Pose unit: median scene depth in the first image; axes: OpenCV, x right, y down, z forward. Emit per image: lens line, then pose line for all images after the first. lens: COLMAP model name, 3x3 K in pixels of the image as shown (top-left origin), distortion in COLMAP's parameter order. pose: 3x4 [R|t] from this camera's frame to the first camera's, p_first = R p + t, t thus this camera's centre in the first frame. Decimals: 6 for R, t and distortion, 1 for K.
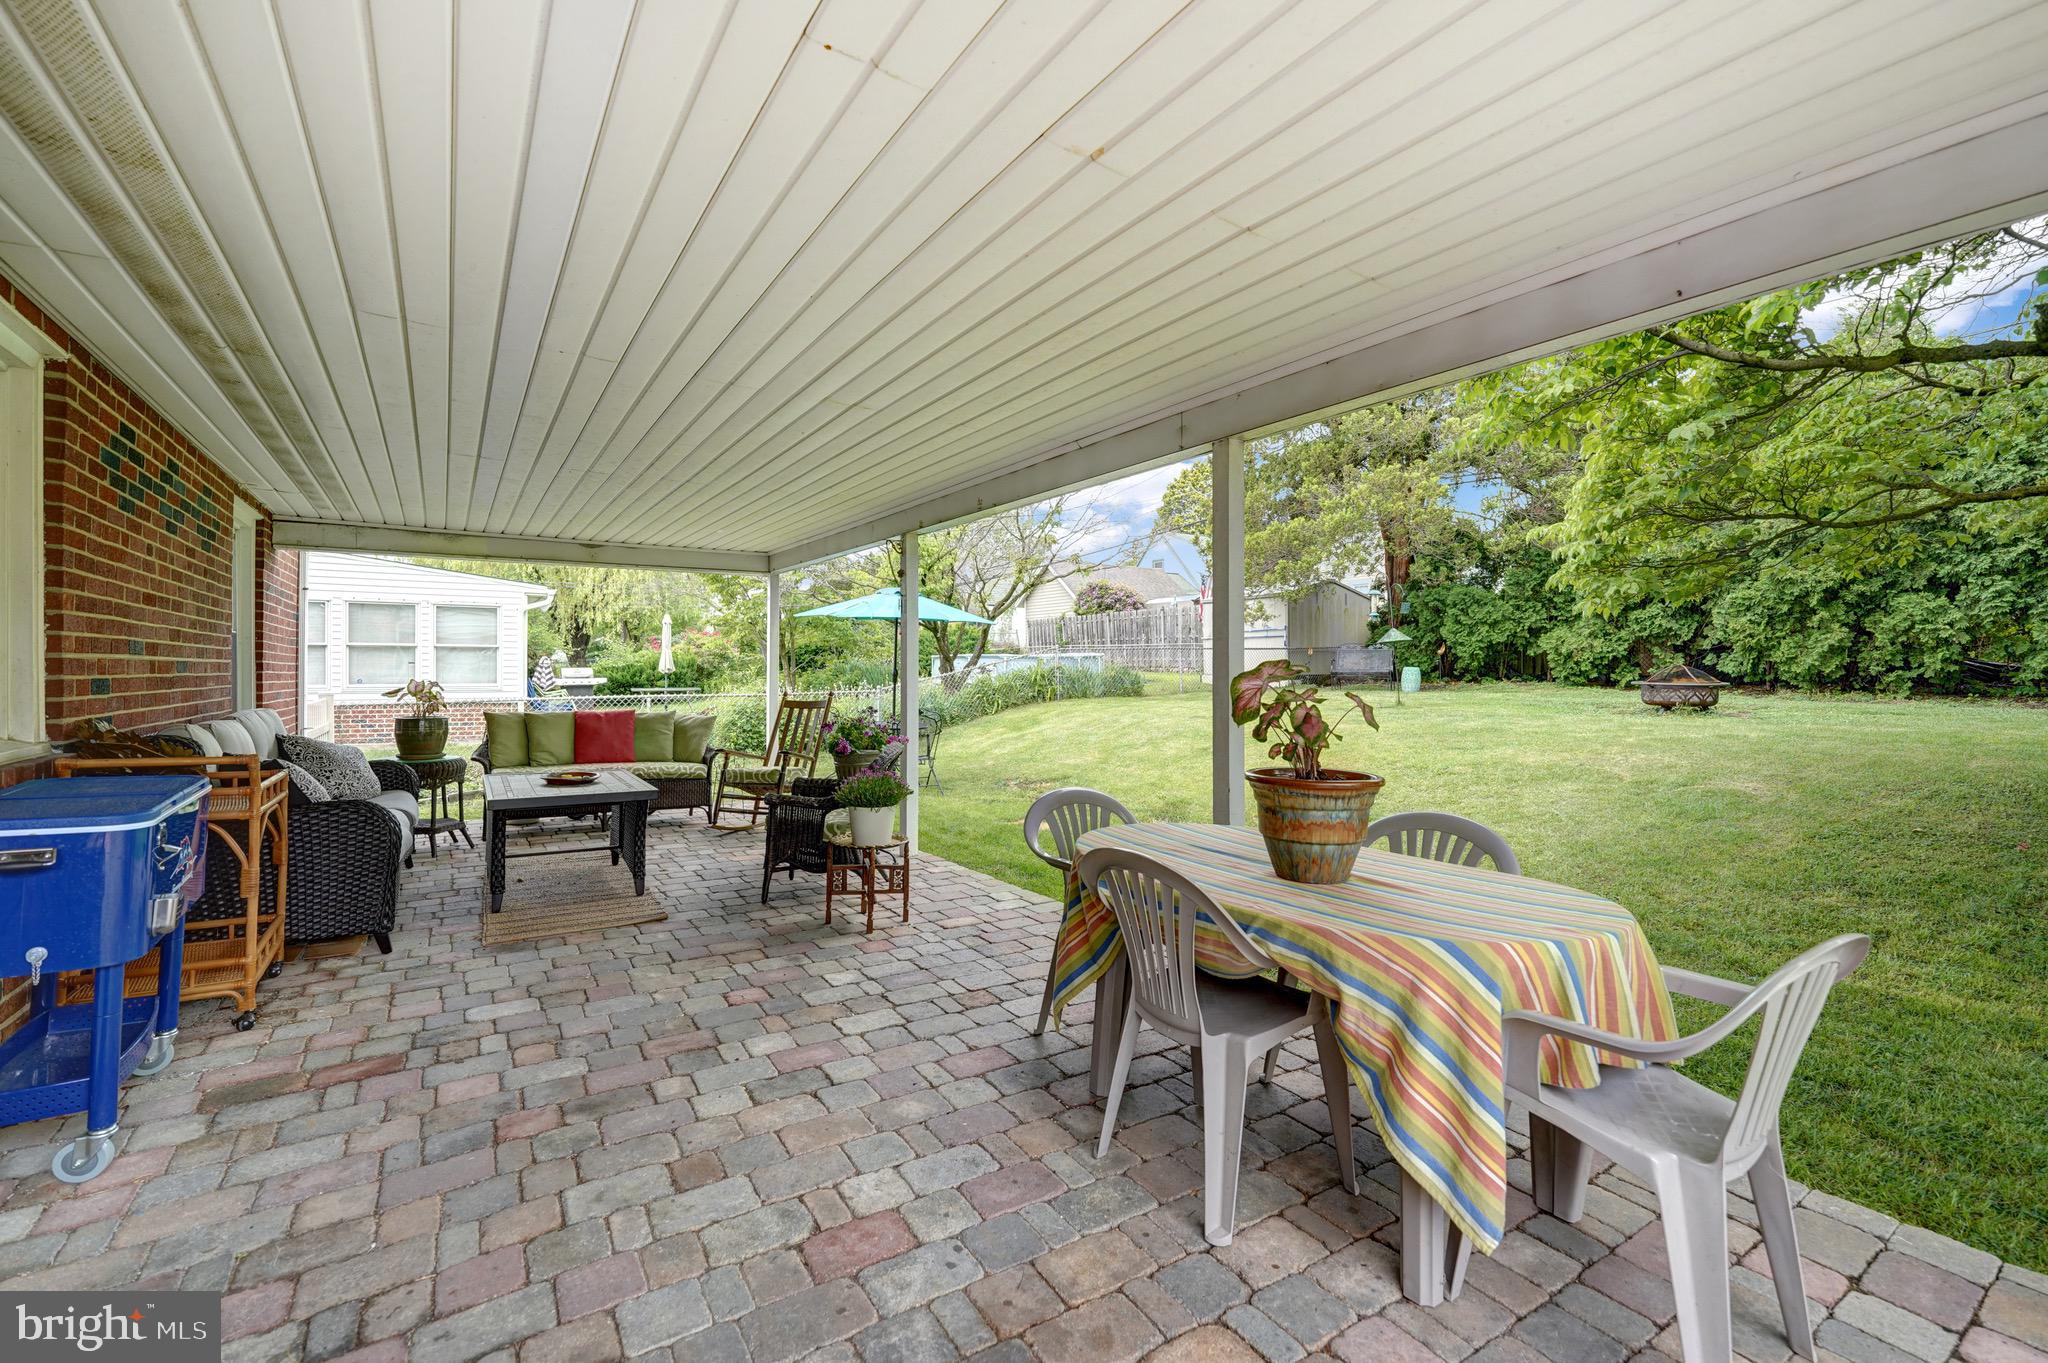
lens RADIAL K [[837.6, 0, 1031.6], [0, 837.6, 672.2], [0, 0, 1]] dist [-0.000119, -0.000193]
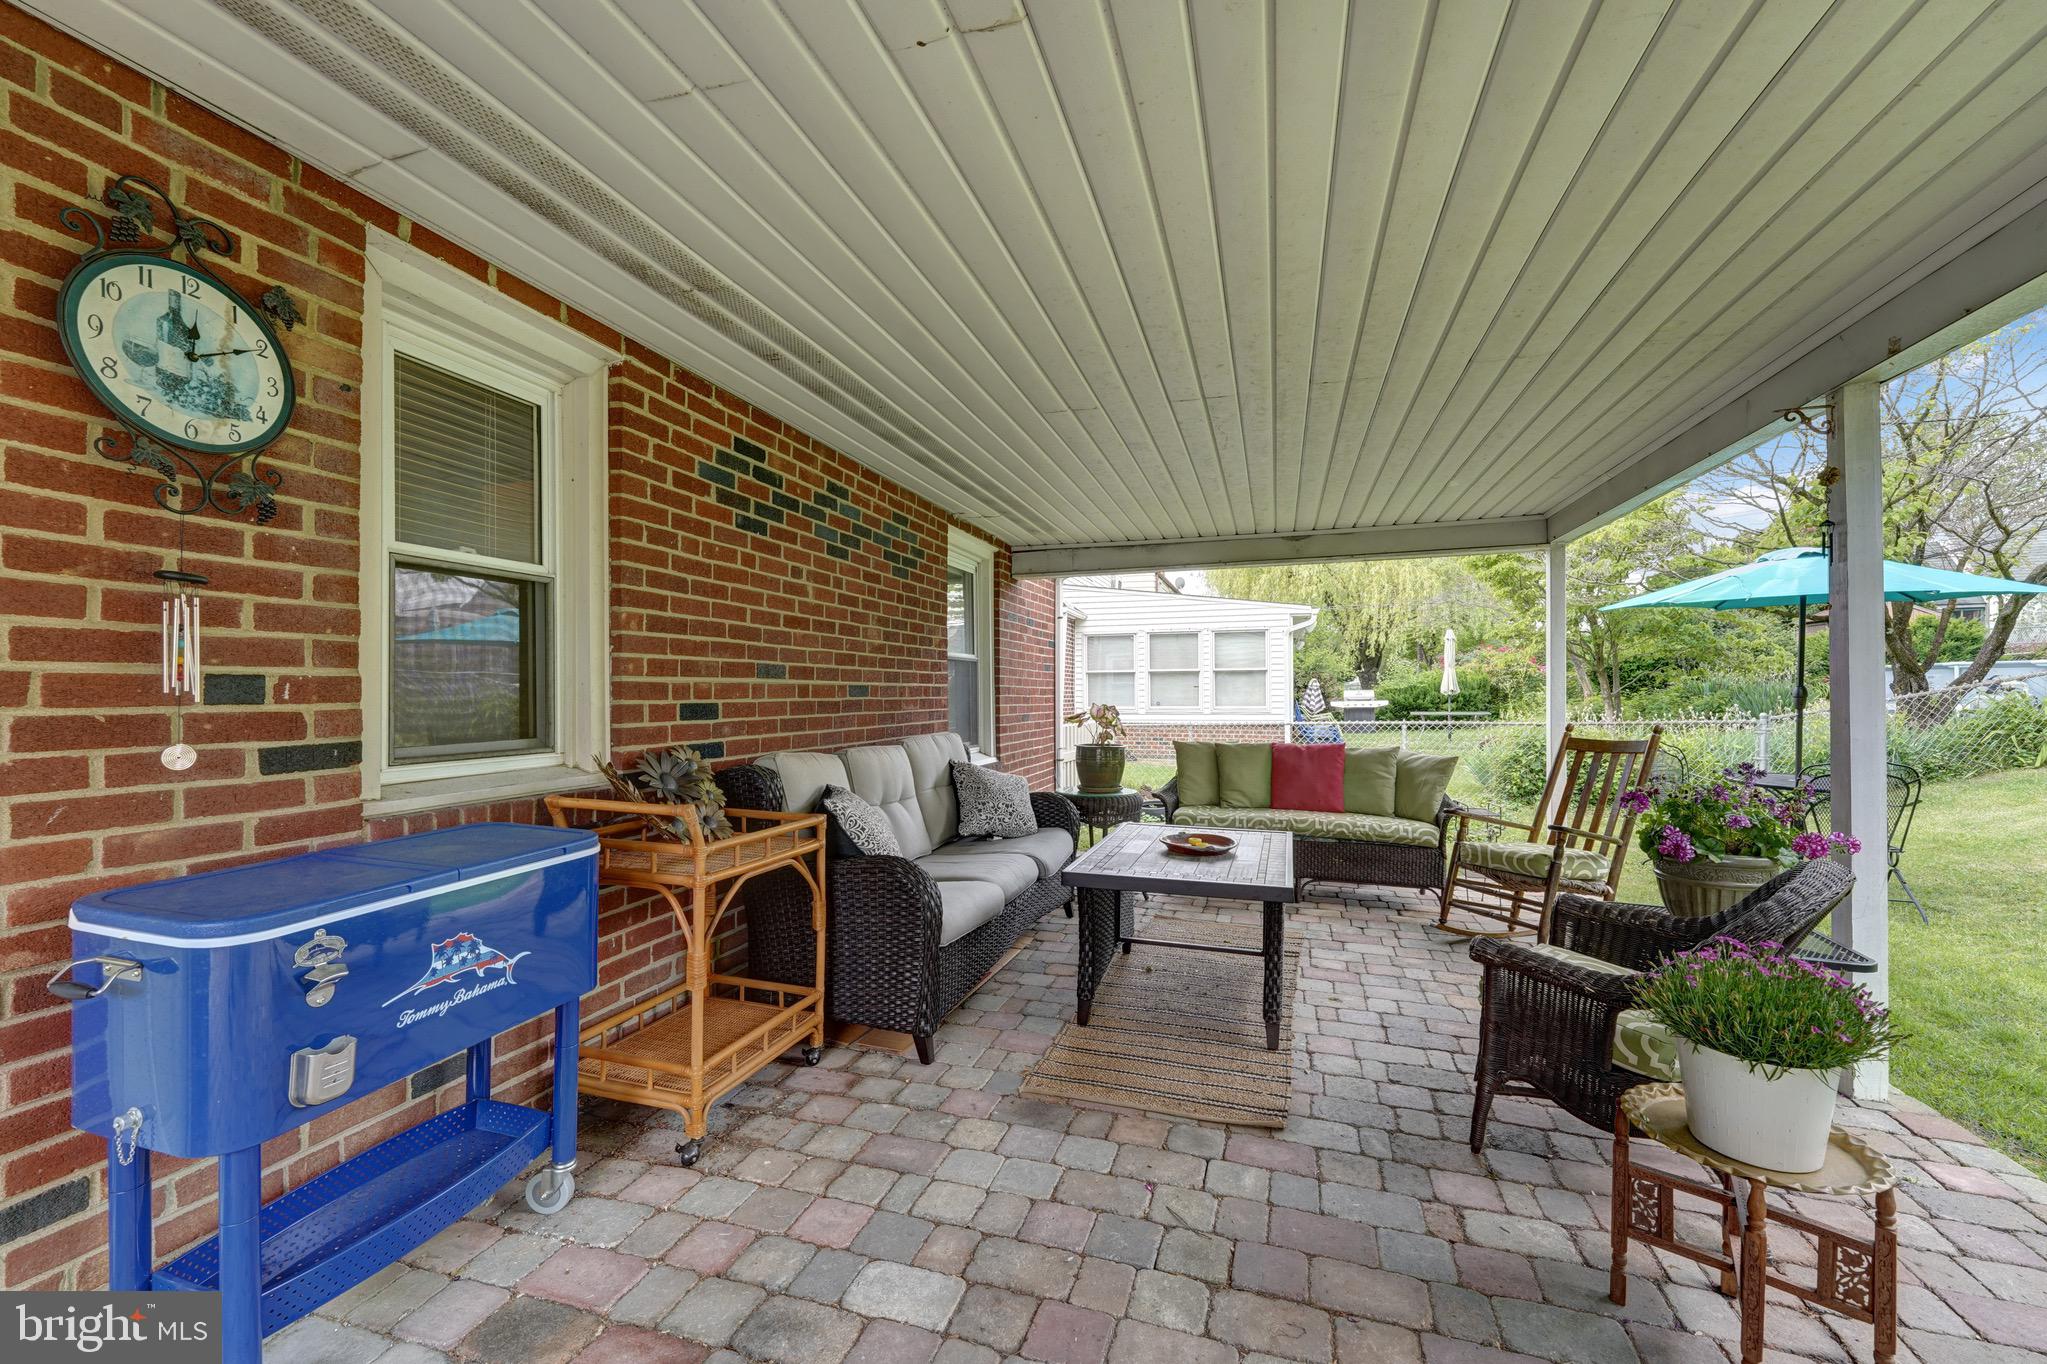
lens RADIAL K [[845.2, 0, 1017.8], [0, 845.2, 690.8], [0, 0, 1]] dist [-0.001093, 0.000362]
pose [[0.619916, -0.008249, -0.784625, -0.061329], [0.004967, 0.999966, -0.006588, 0.000747], [0.784652, 0.000187, 0.619936, 0.321885]]
